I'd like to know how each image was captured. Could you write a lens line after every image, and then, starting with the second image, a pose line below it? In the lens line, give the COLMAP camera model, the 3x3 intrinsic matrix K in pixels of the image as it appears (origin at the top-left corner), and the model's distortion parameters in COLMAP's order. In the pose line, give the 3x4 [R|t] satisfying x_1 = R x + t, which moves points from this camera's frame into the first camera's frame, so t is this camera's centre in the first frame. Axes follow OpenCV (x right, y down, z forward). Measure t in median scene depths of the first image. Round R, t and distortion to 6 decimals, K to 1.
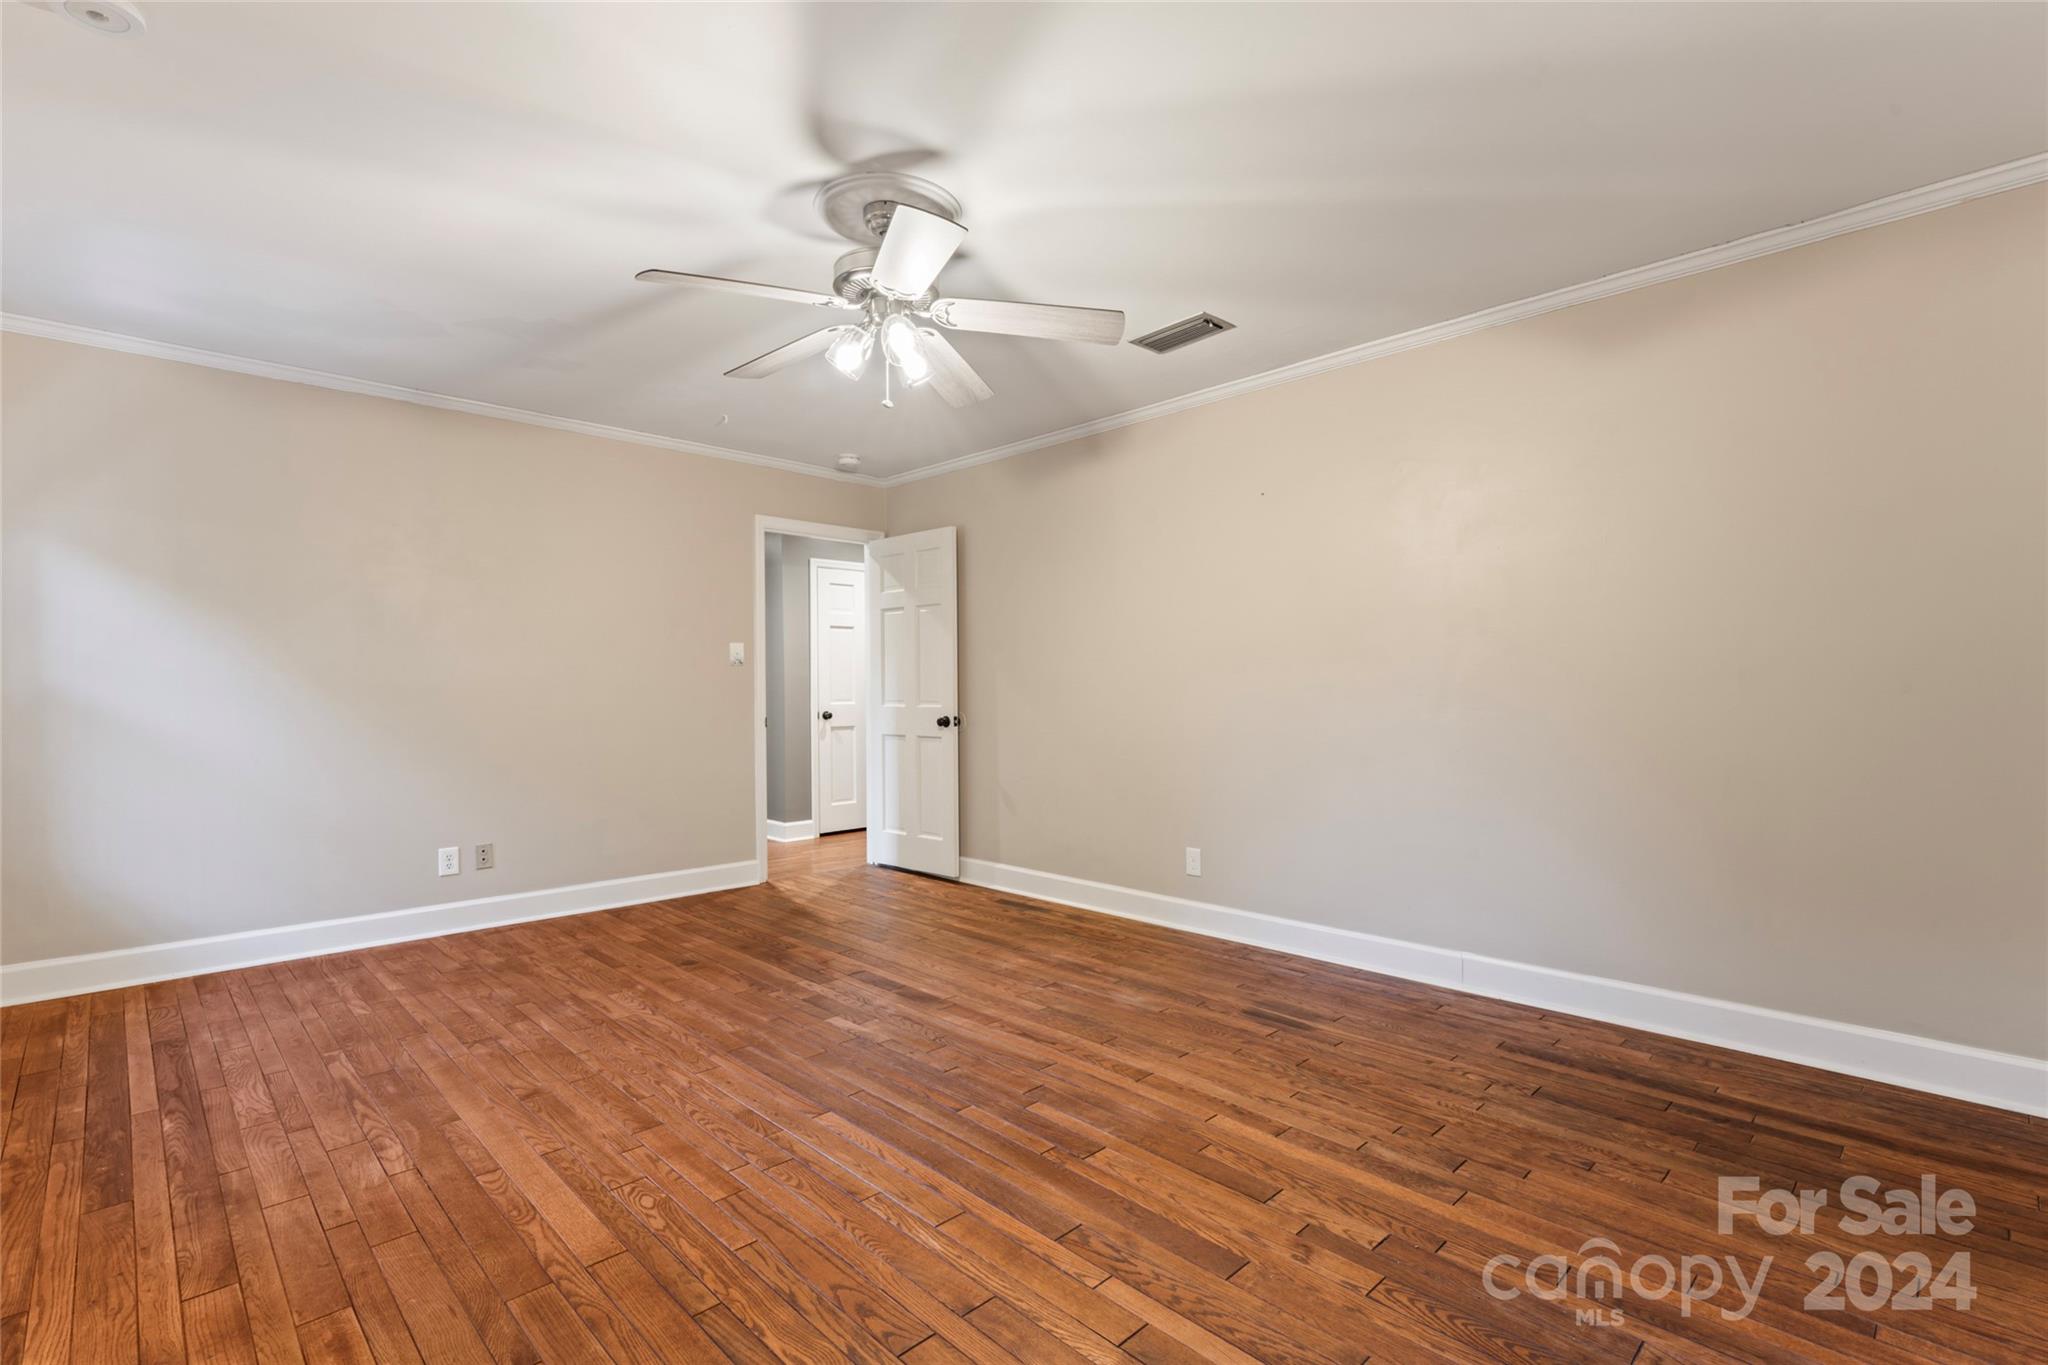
lens RADIAL K [[925.2, 0, 1025.7], [0, 925.2, 690.2], [0, 0, 1]] dist [-0.004954, 0.000627]
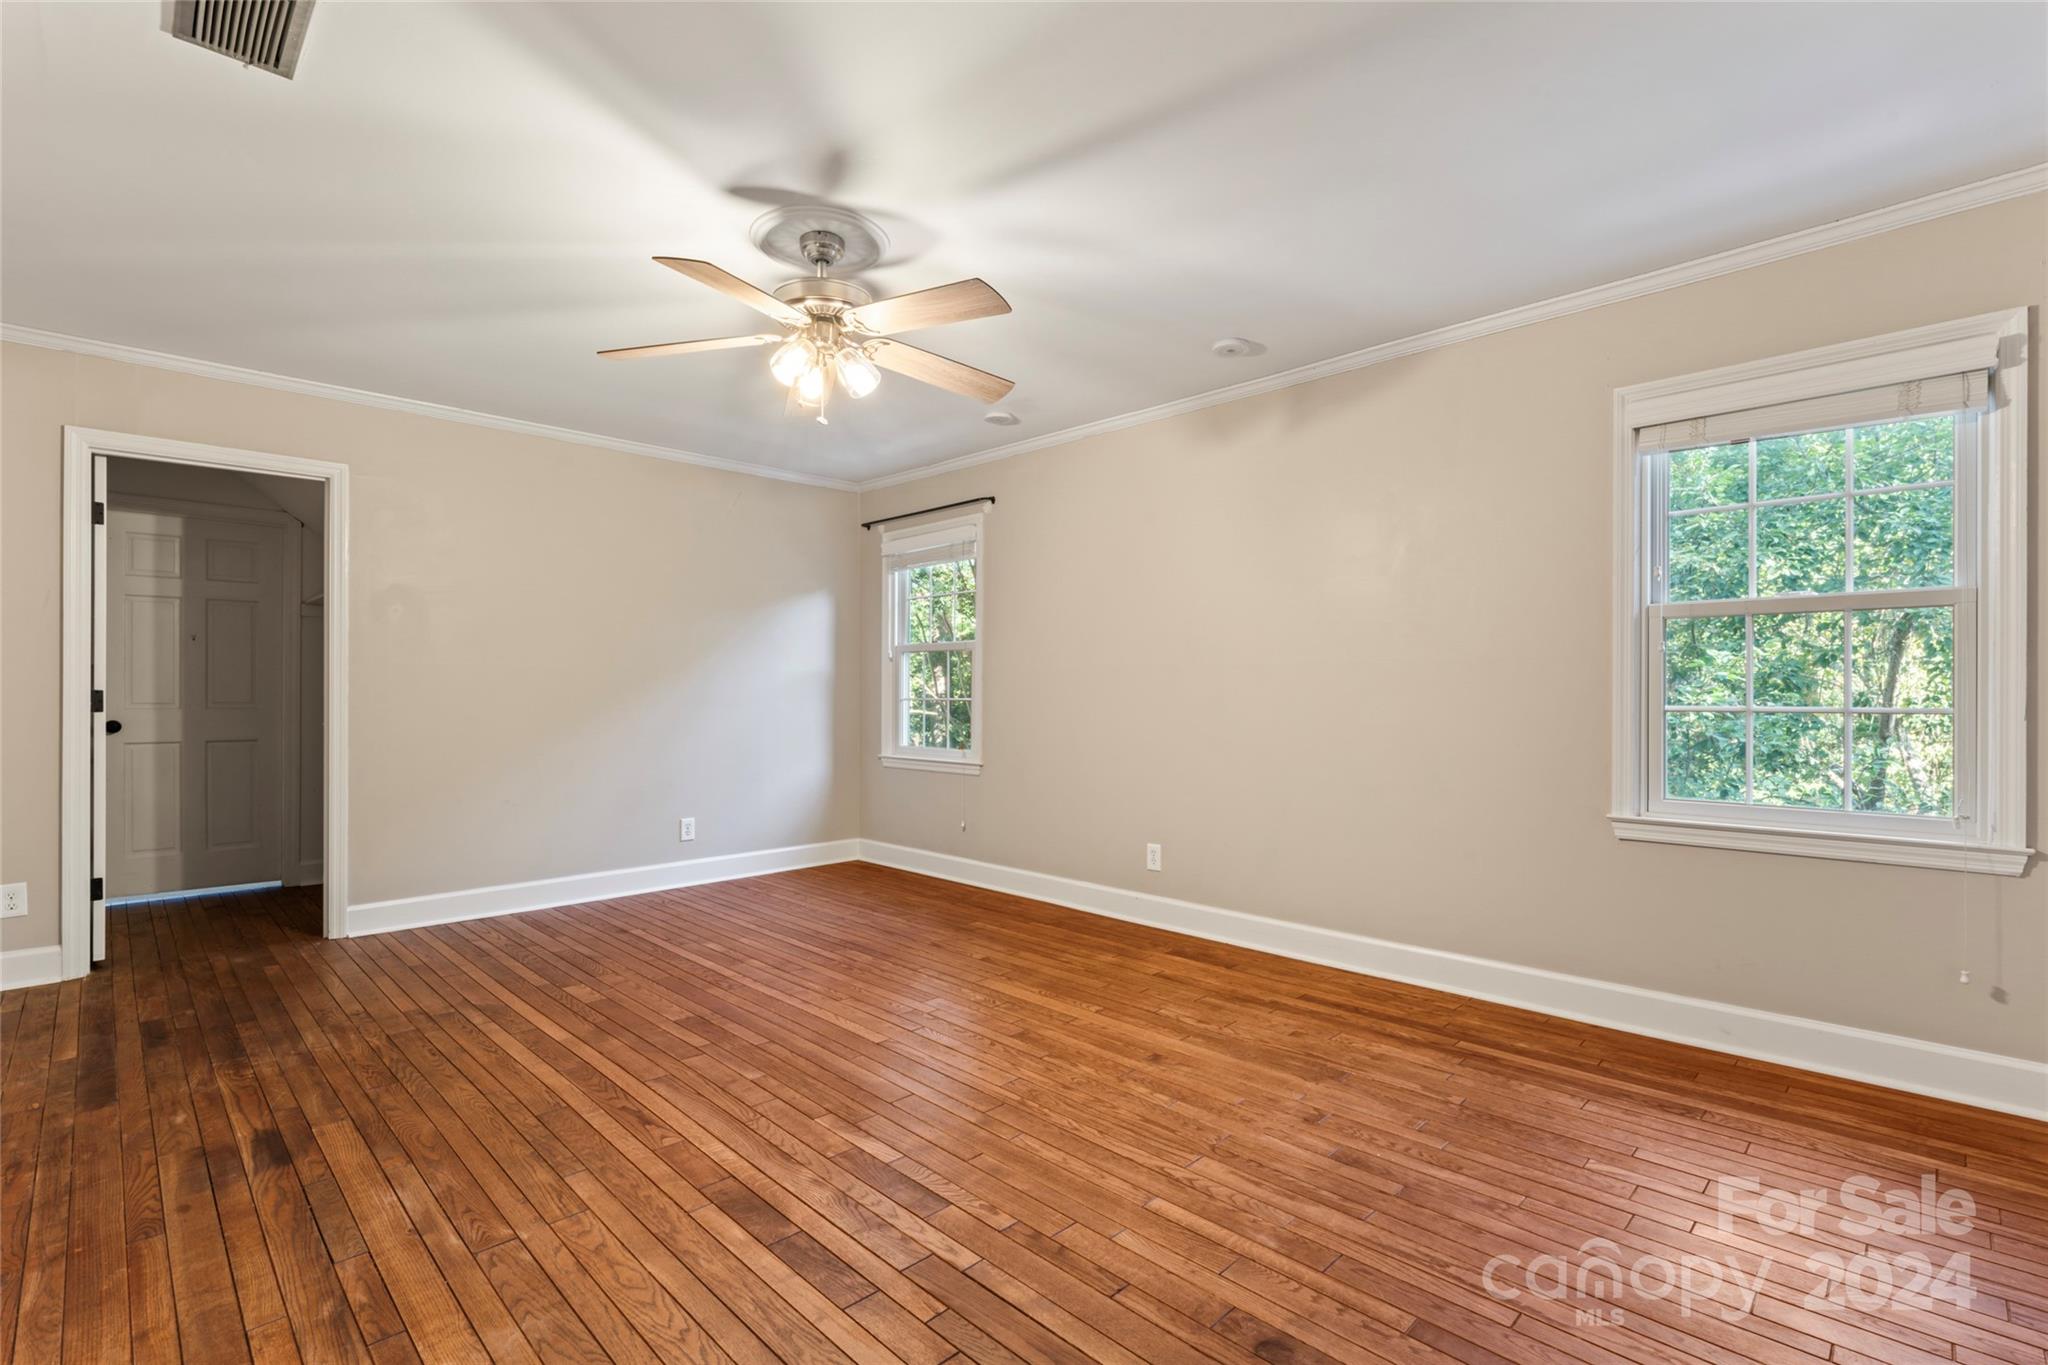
lens RADIAL K [[925.2, 0, 1022.3], [0, 925.2, 693.6], [0, 0, 1]] dist [-0.004954, 0.000627]
pose [[-0.999948, 0.005708, -0.008483, -0.353024], [0.005713, 0.999984, -0.000539, 0.007080], [0.008480, -0.000587, -0.999964, 1.977814]]
